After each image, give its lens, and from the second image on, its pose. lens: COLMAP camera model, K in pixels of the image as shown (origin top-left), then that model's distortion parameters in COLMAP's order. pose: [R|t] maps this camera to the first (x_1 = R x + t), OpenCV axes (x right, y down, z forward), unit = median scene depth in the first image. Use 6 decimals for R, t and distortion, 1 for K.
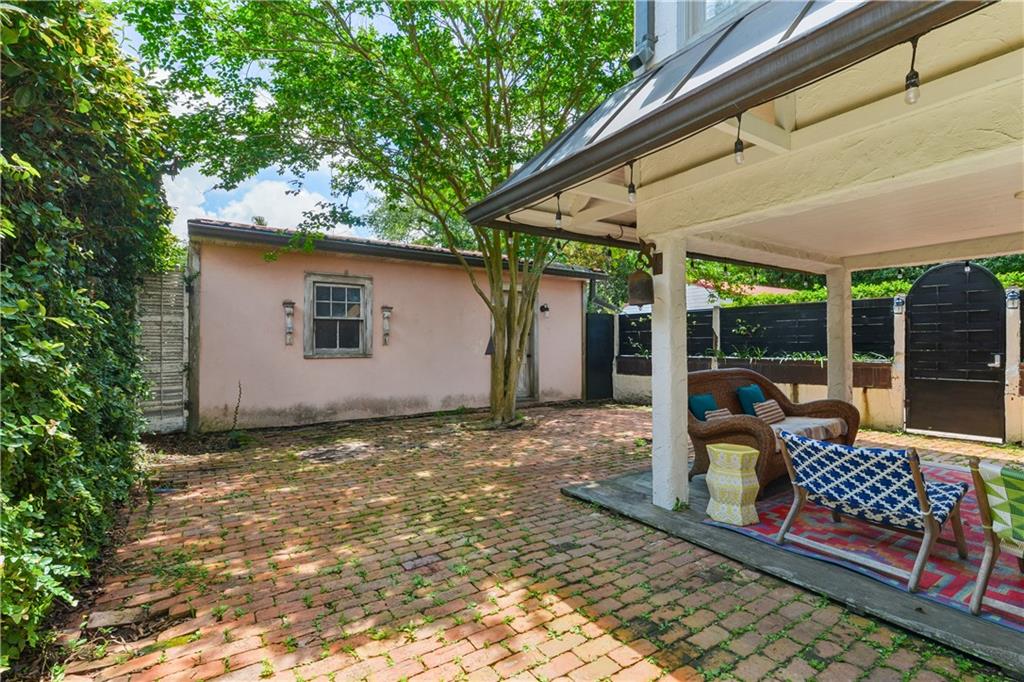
lens RADIAL K [[476.6, 0, 511.2], [0, 476.6, 342.3], [0, 0, 1]] dist [-0.001755, 0.000627]
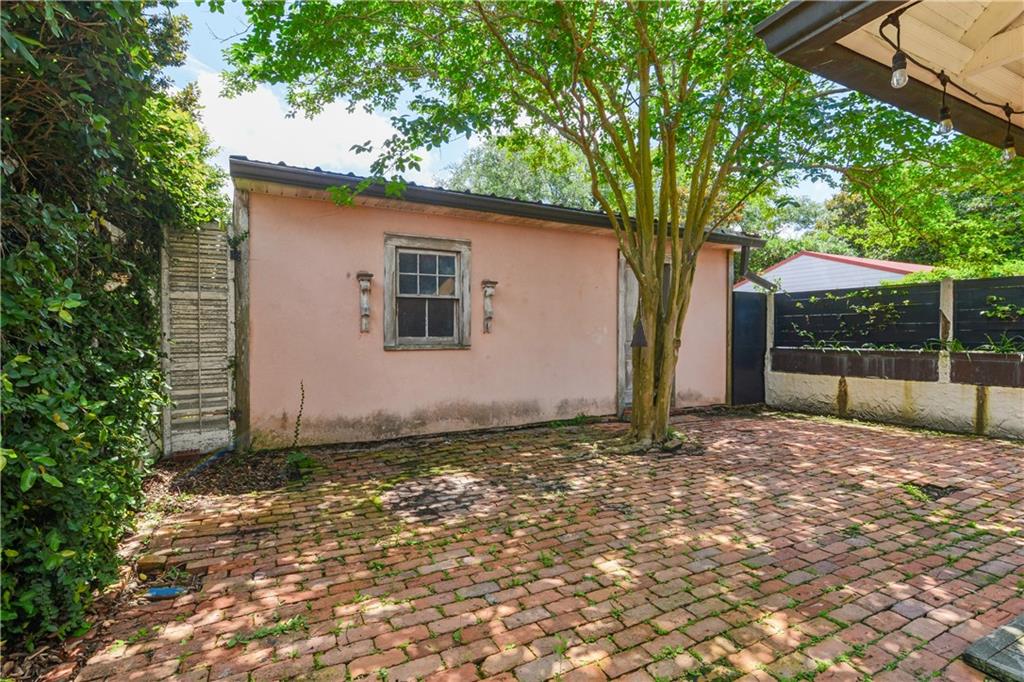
lens RADIAL K [[476.6, 0, 512.1], [0, 476.6, 339.0], [0, 0, 1]] dist [-0.001755, 0.000627]
pose [[0.993007, 0.003350, -0.118012, -0.152115], [-0.001260, 0.999841, 0.017775, 0.002765], [0.118053, -0.017502, 0.992853, 0.291609]]
